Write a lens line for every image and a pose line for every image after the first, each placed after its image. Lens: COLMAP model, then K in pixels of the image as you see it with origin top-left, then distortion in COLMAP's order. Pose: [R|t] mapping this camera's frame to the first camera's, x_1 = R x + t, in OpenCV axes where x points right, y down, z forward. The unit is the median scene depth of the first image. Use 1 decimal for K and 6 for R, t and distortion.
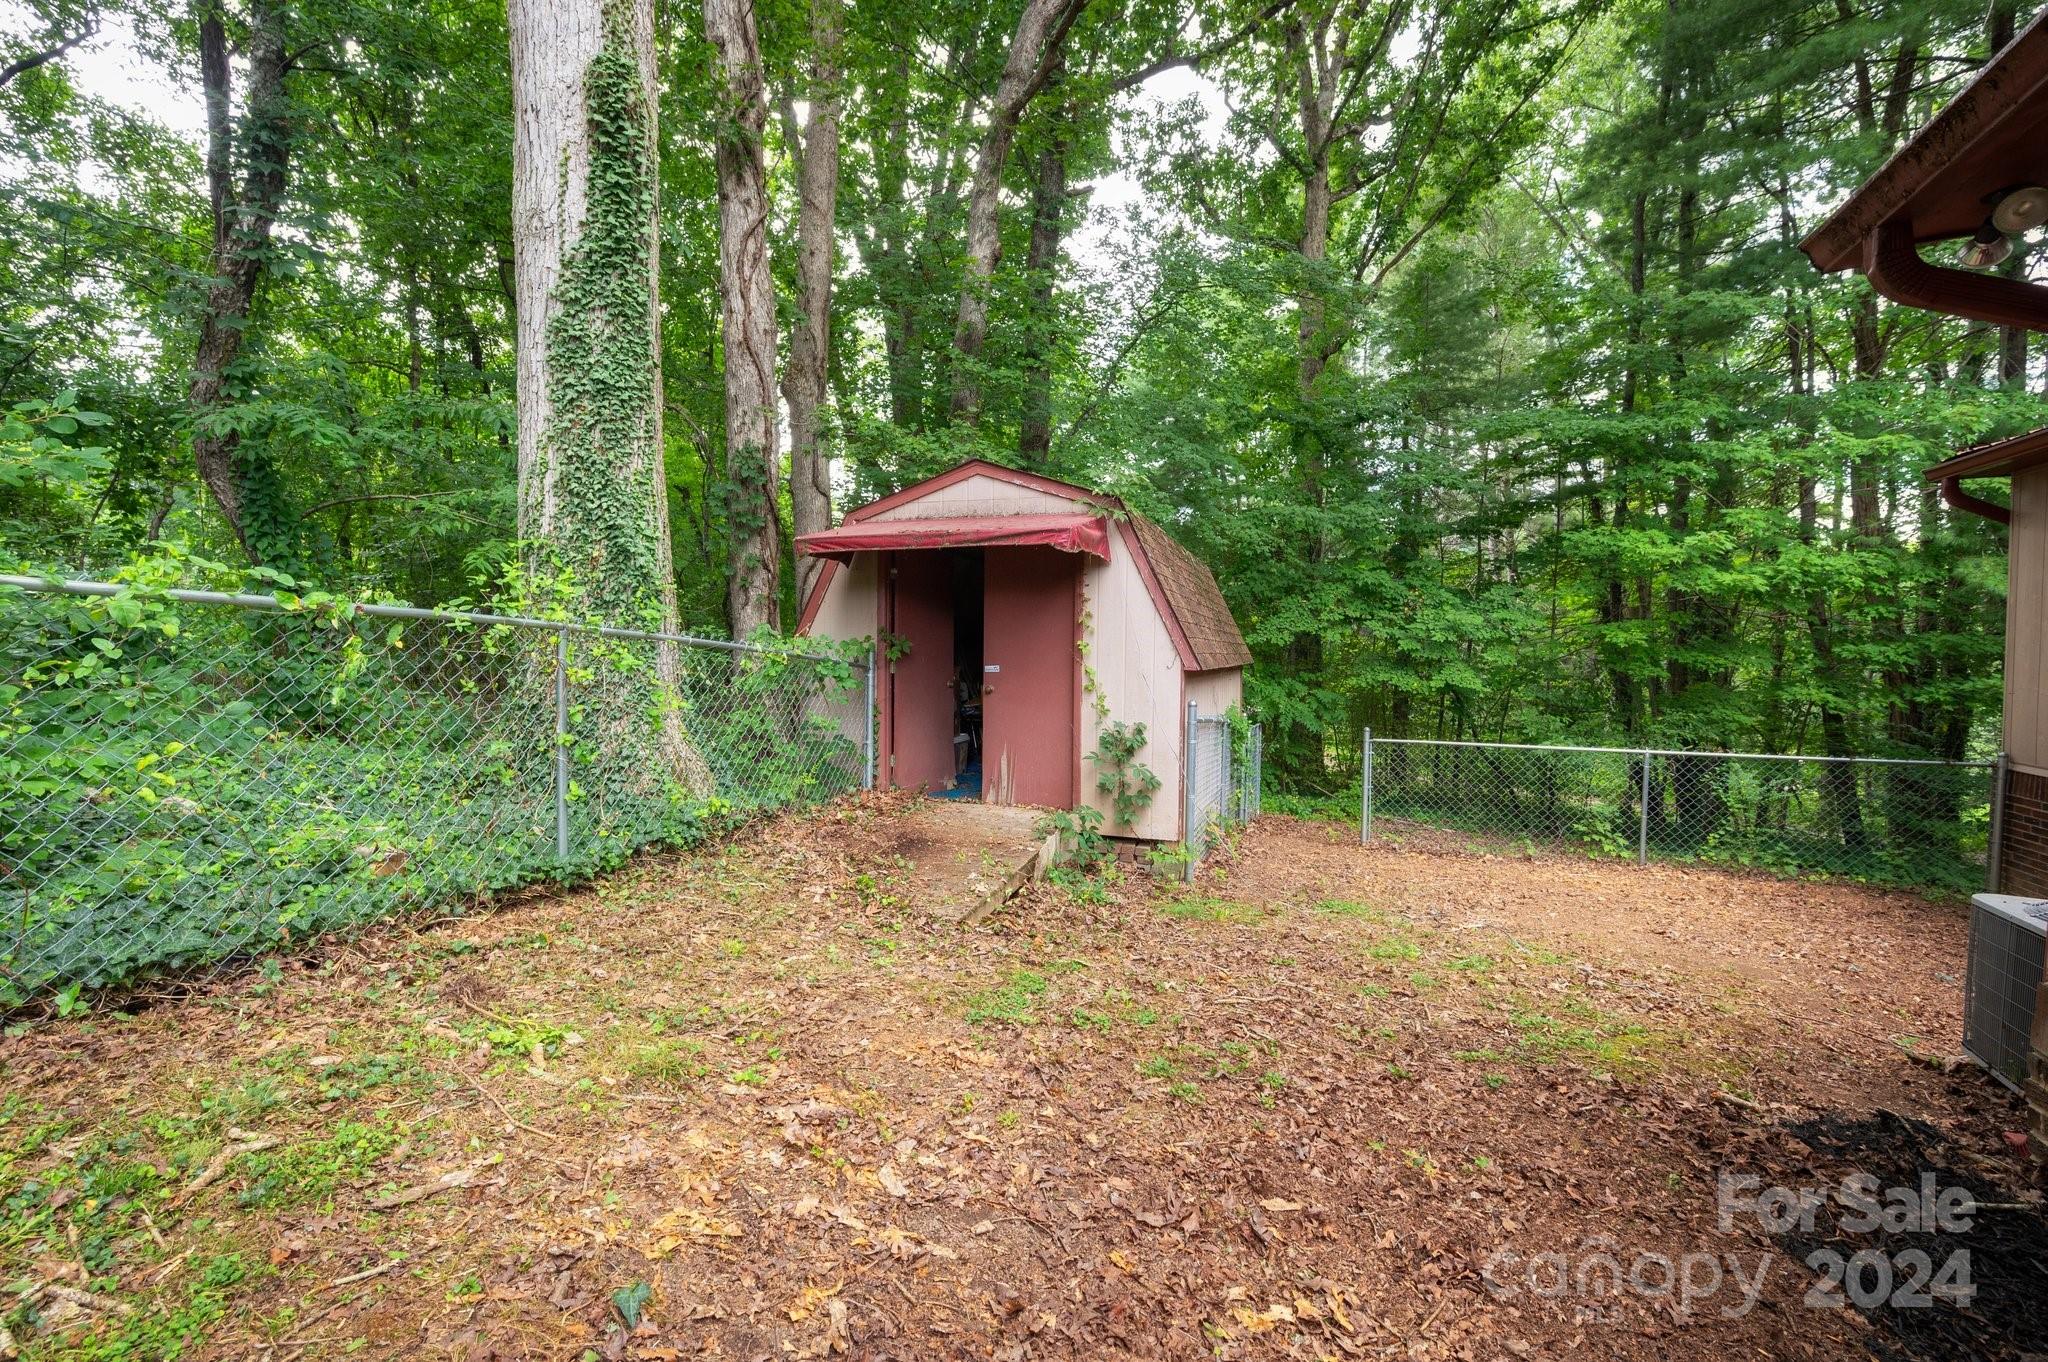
lens RADIAL K [[888.8, 0, 1024.0], [0, 888.8, 678.8], [0, 0, 1]] dist [-0.000996, -0.000045]
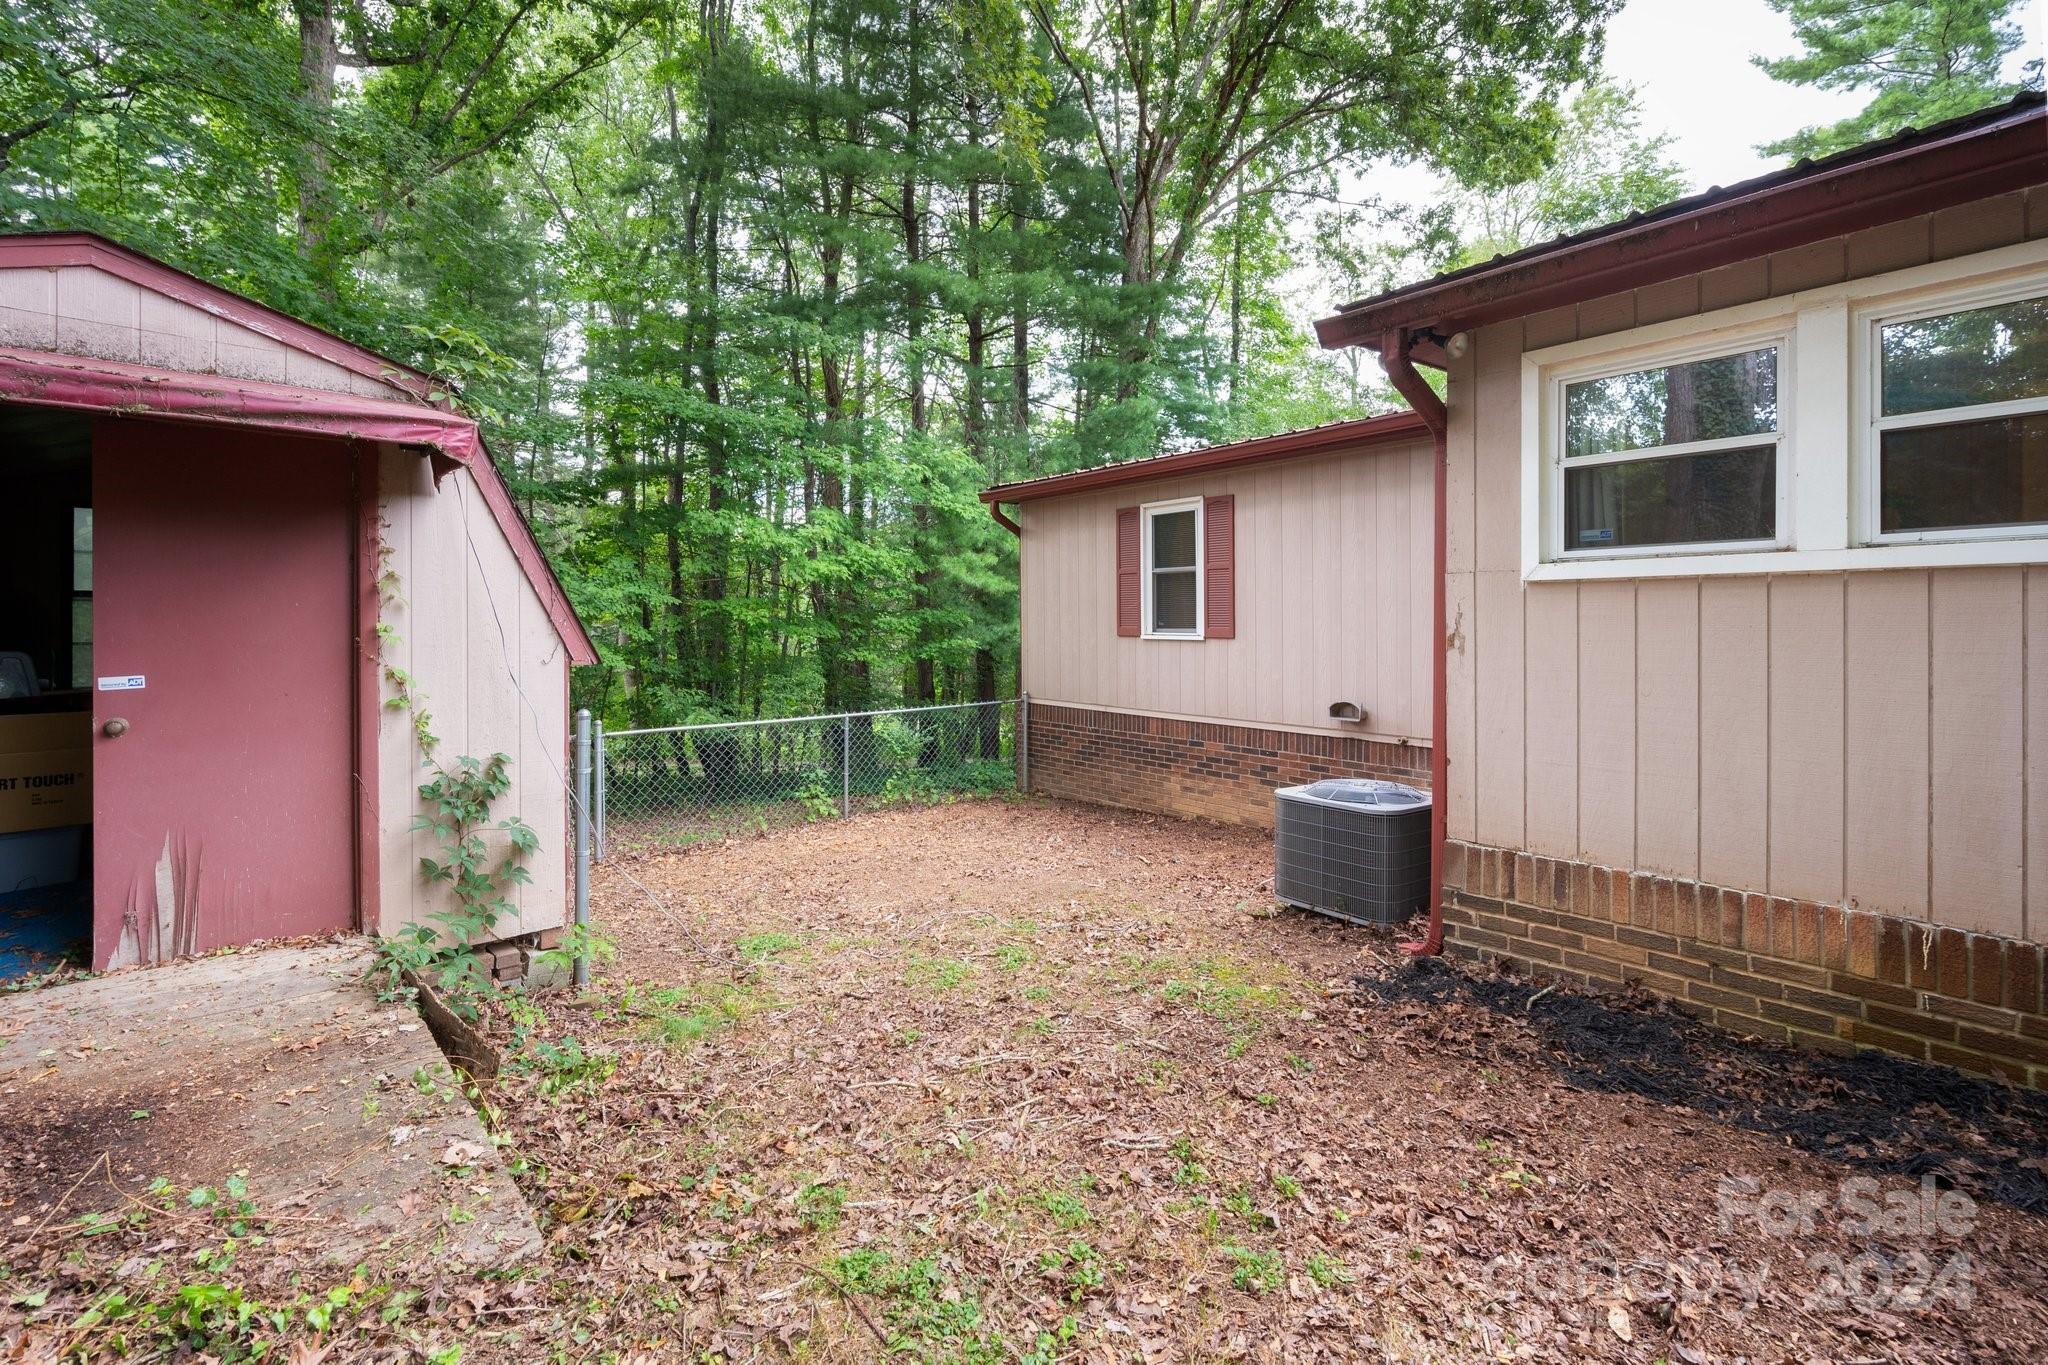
lens RADIAL K [[888.8, 0, 1022.1], [0, 888.8, 616.8], [0, 0, 1]] dist [-0.000996, -0.000045]
pose [[0.487509, -0.006782, 0.873091, -0.230023], [0.043340, 0.998925, -0.016441, -0.019283], [-0.872041, 0.045855, 0.487279, 0.367681]]
